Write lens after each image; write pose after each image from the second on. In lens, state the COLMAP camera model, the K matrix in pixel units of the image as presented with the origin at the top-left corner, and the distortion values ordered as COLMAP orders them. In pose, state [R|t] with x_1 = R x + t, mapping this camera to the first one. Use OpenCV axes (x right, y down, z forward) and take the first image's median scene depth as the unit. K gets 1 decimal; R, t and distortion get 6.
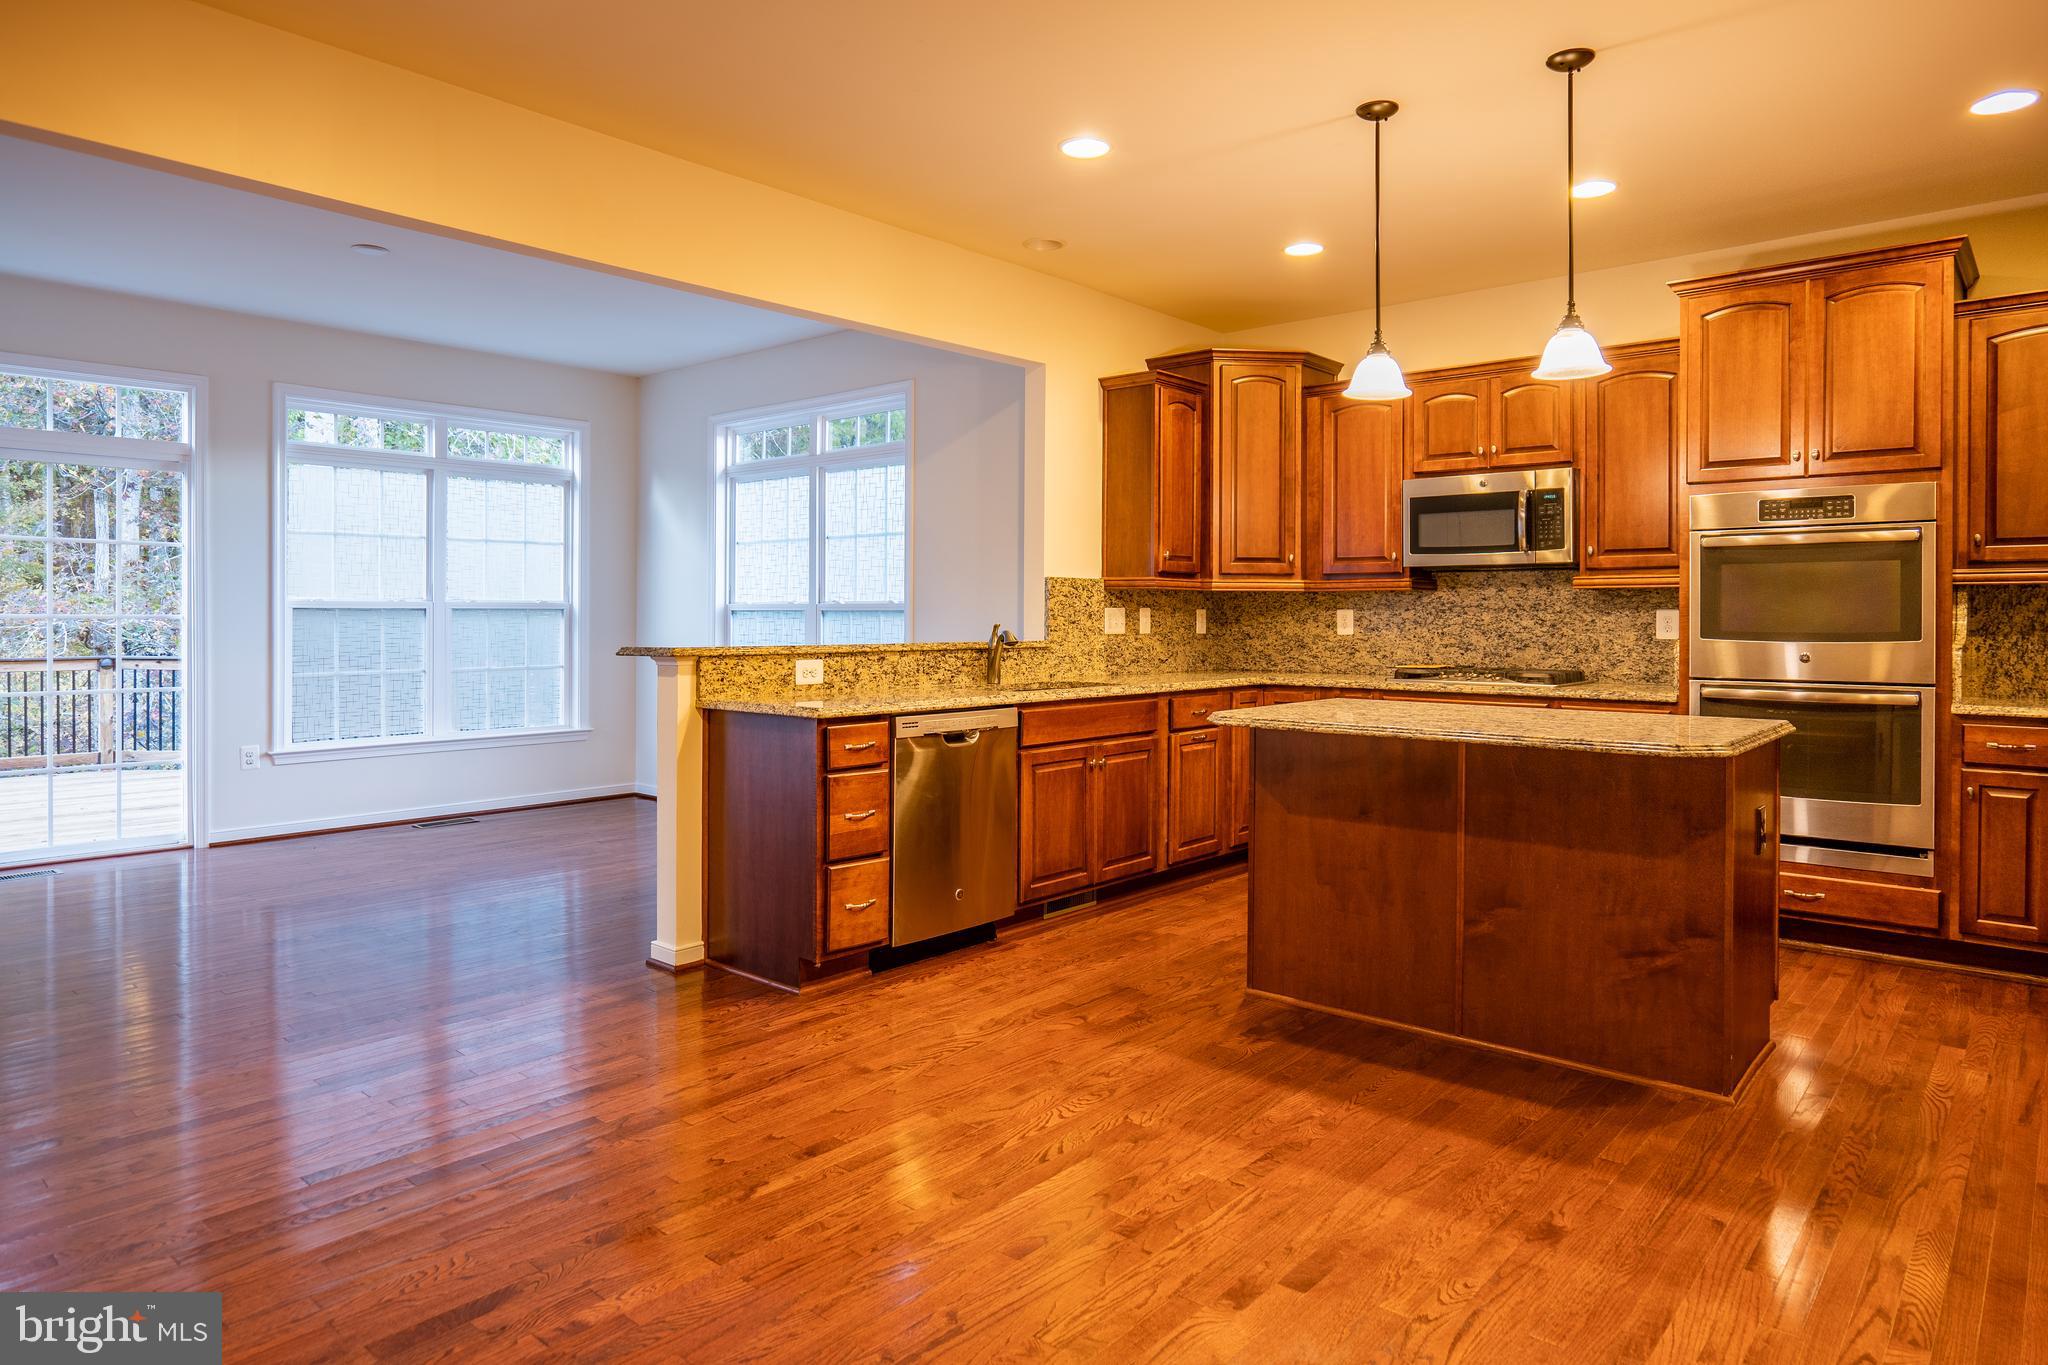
lens RADIAL K [[1225.4, 0, 1028.3], [0, 1225.4, 621.9], [0, 0, 1]] dist [-0.031596, 0.025167]
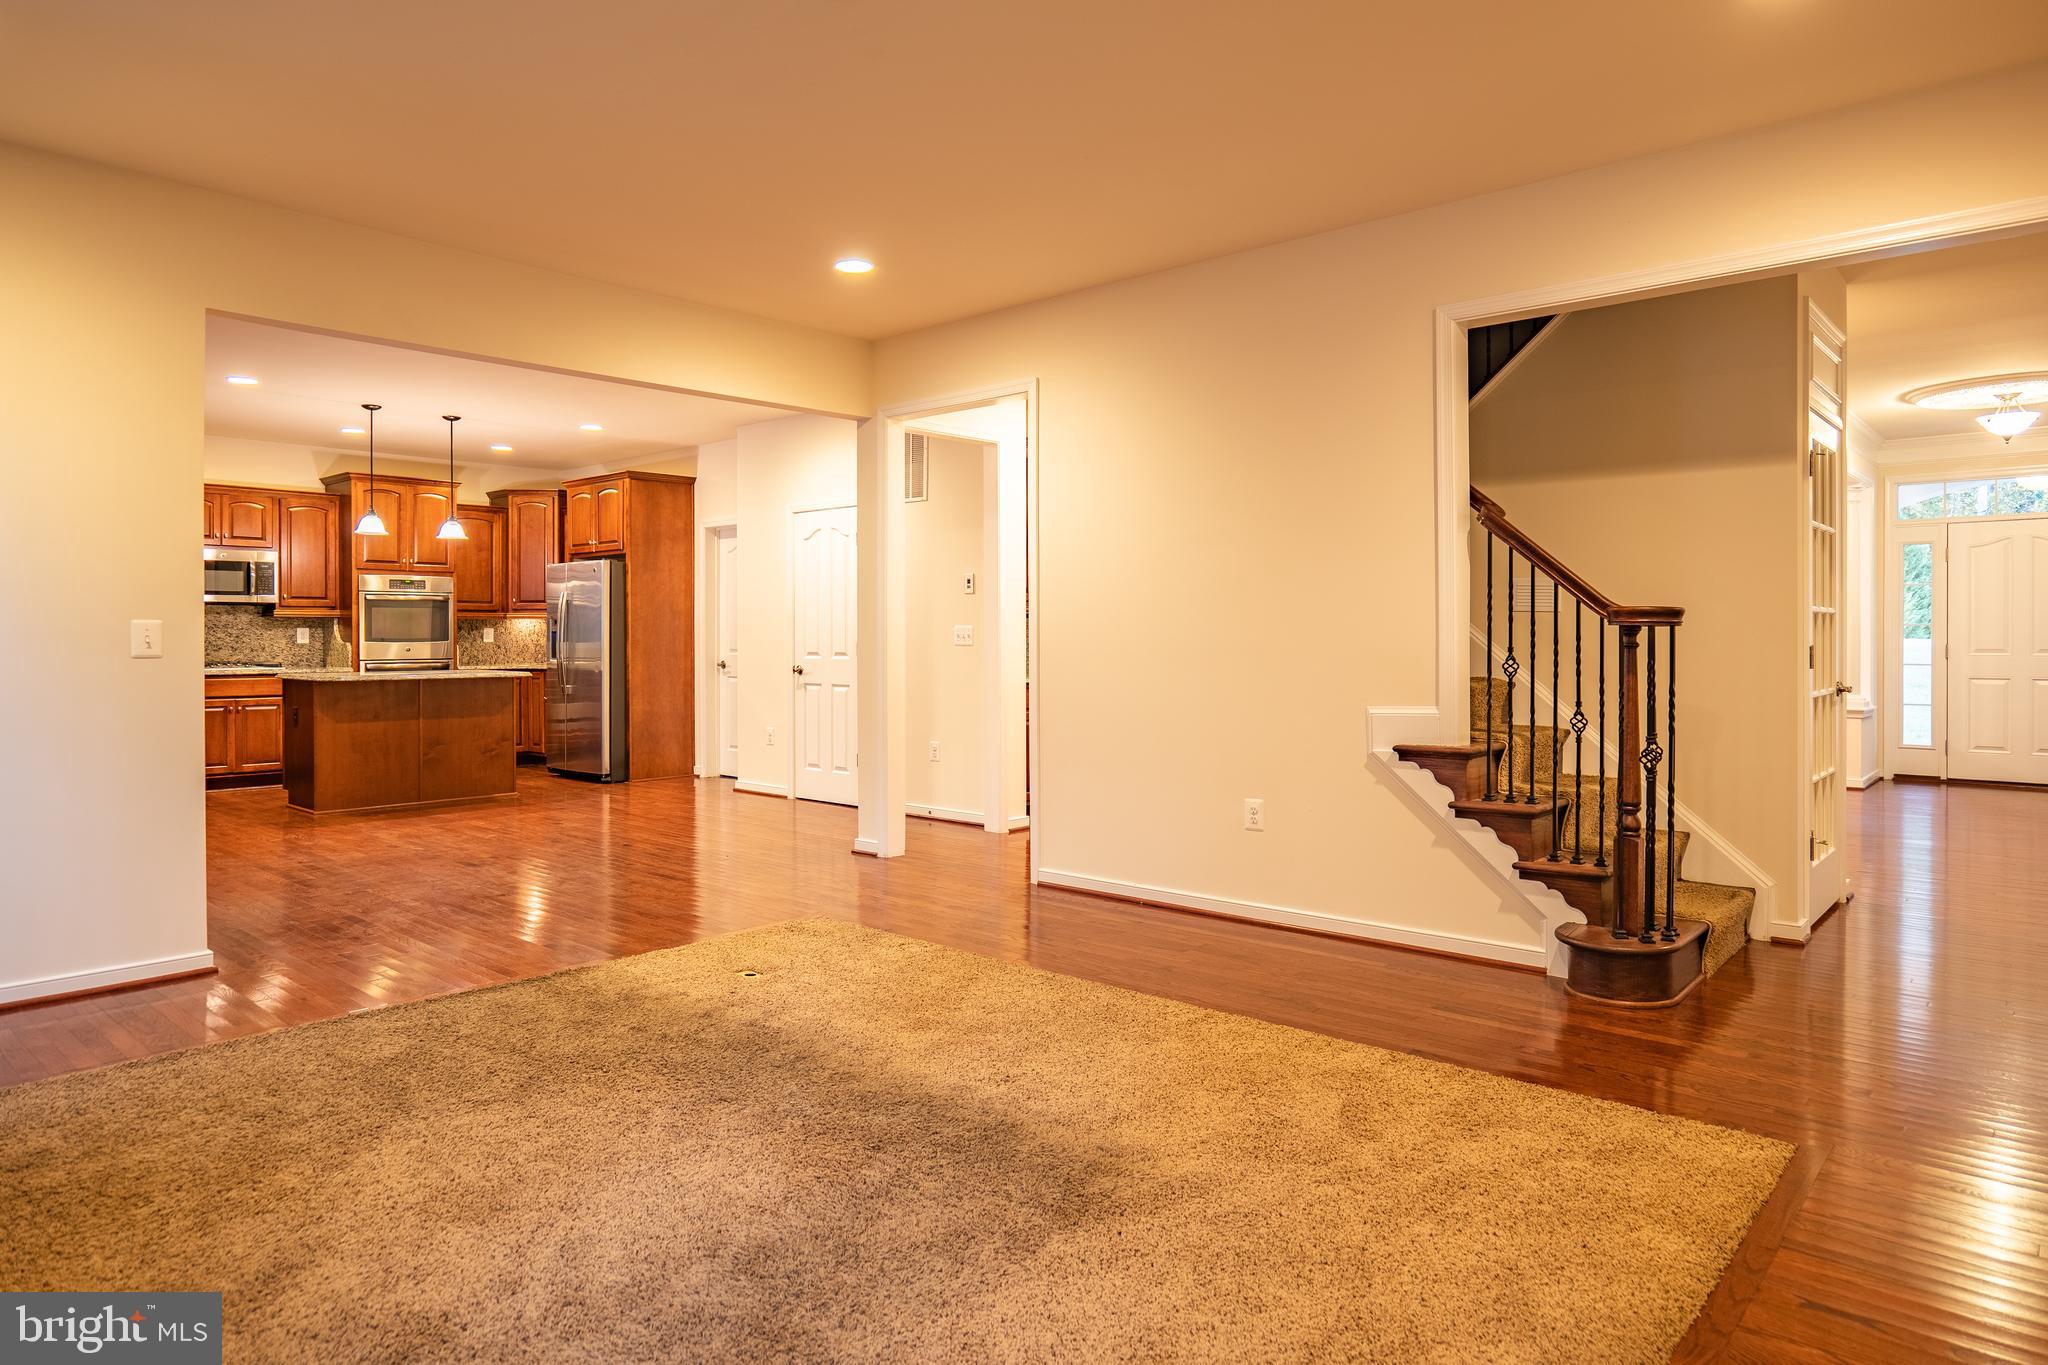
lens RADIAL K [[1225.4, 0, 1007.9], [0, 1225.4, 638.8], [0, 0, 1]] dist [-0.031596, 0.025167]
pose [[0.021878, -0.005752, 0.999744, -1.395805], [0.004433, 0.999974, 0.005656, 0.001424], [-0.999751, 0.004309, 0.021903, -0.162383]]
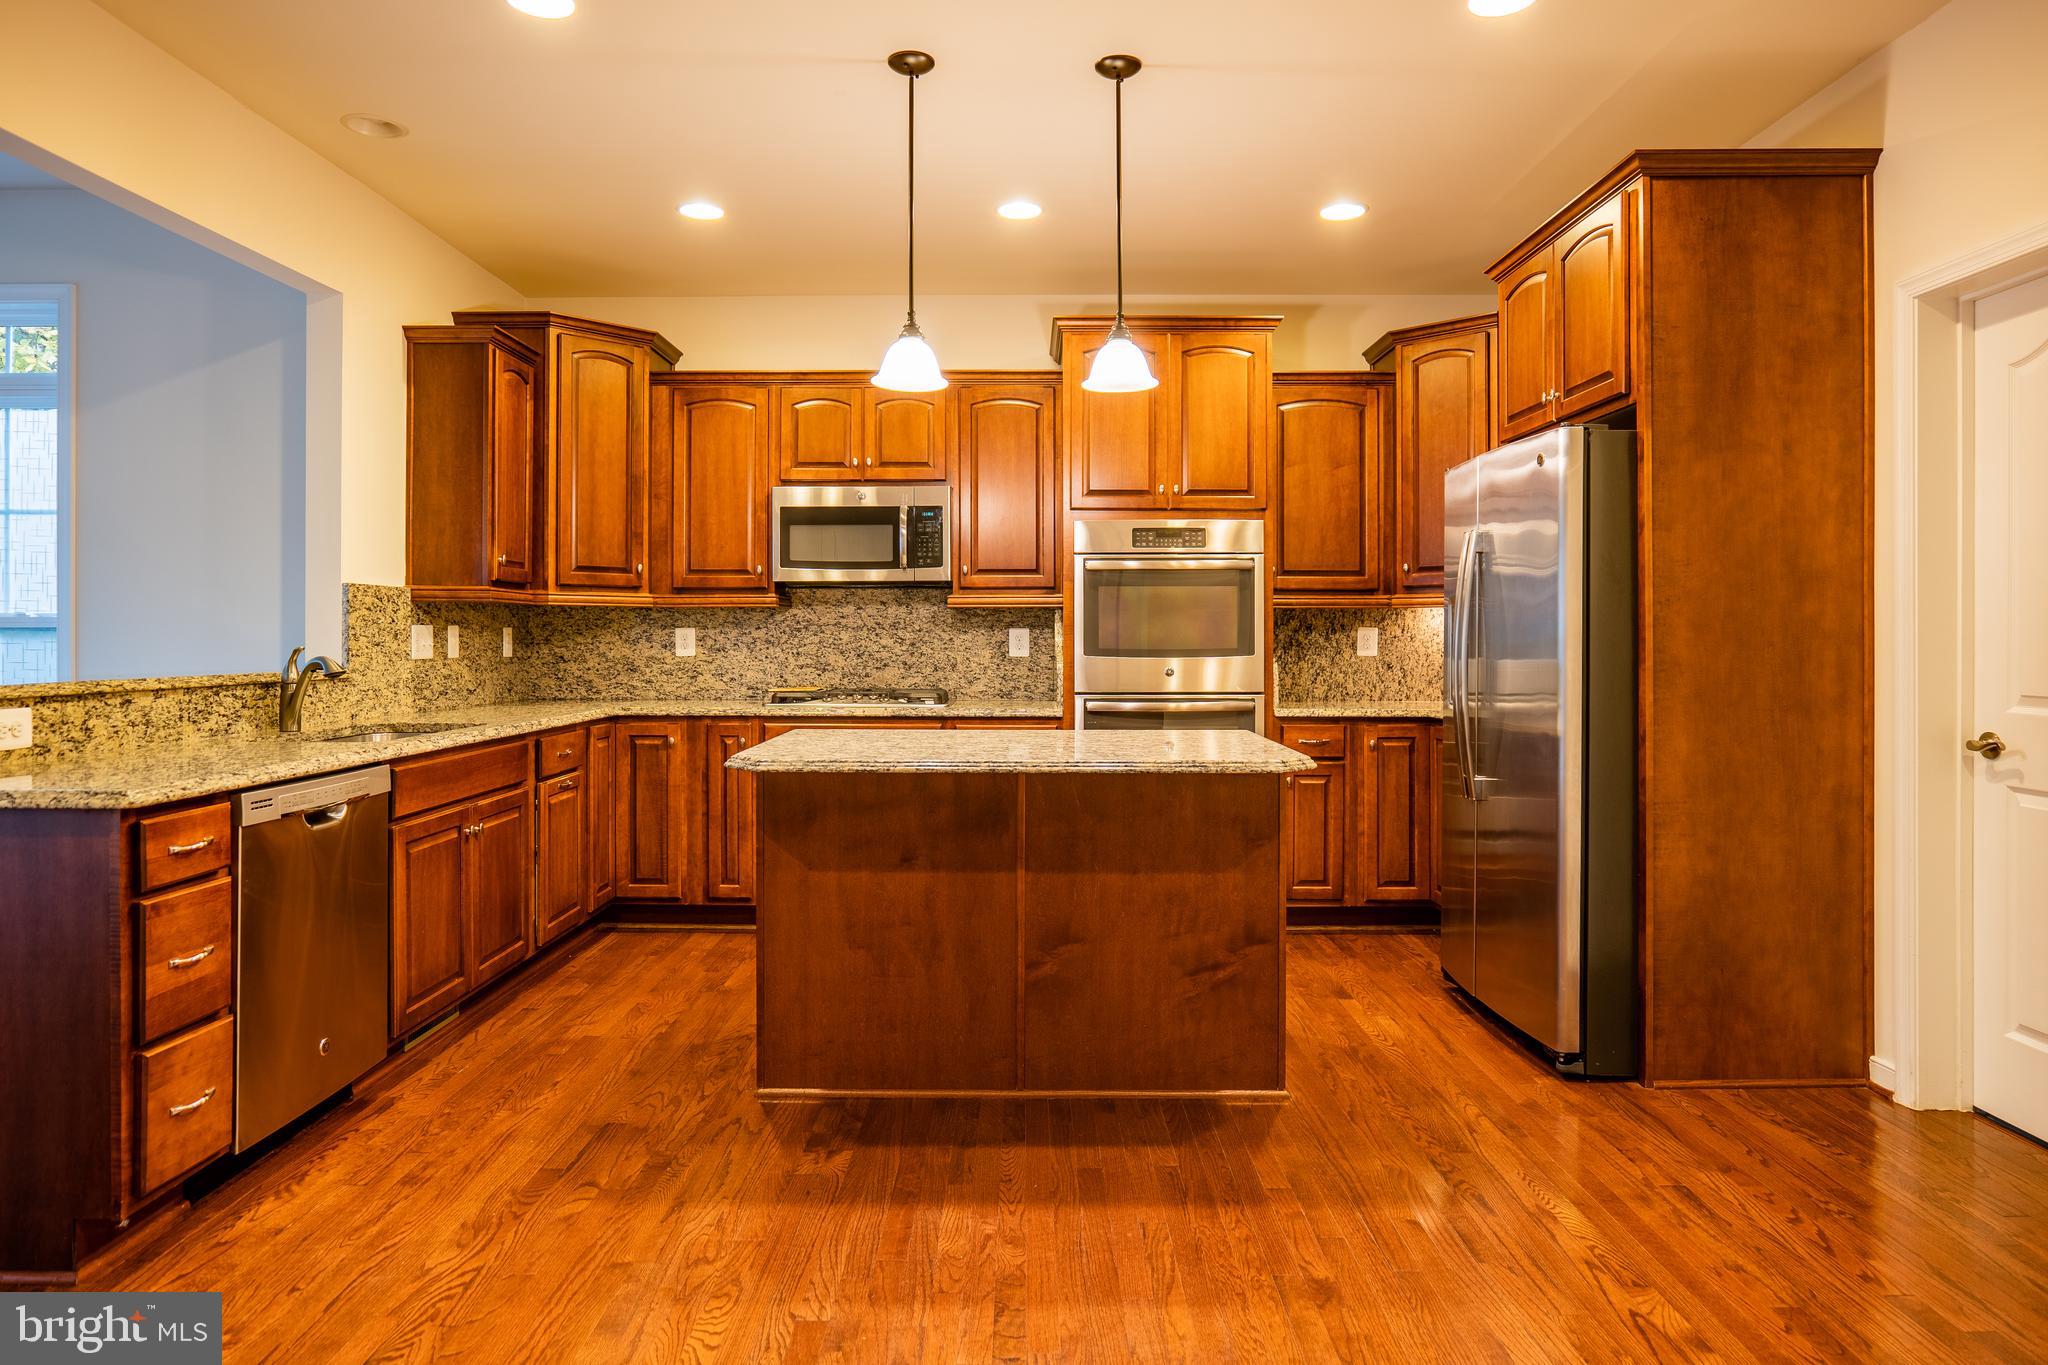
lens RADIAL K [[1225.4, 0, 1009.5], [0, 1225.4, 636.3], [0, 0, 1]] dist [-0.031596, 0.025167]
pose [[0.762529, -0.002058, 0.646951, -0.167147], [0.004624, 0.999987, -0.002268, -0.001026], [-0.646938, 0.004721, 0.762528, 0.200736]]
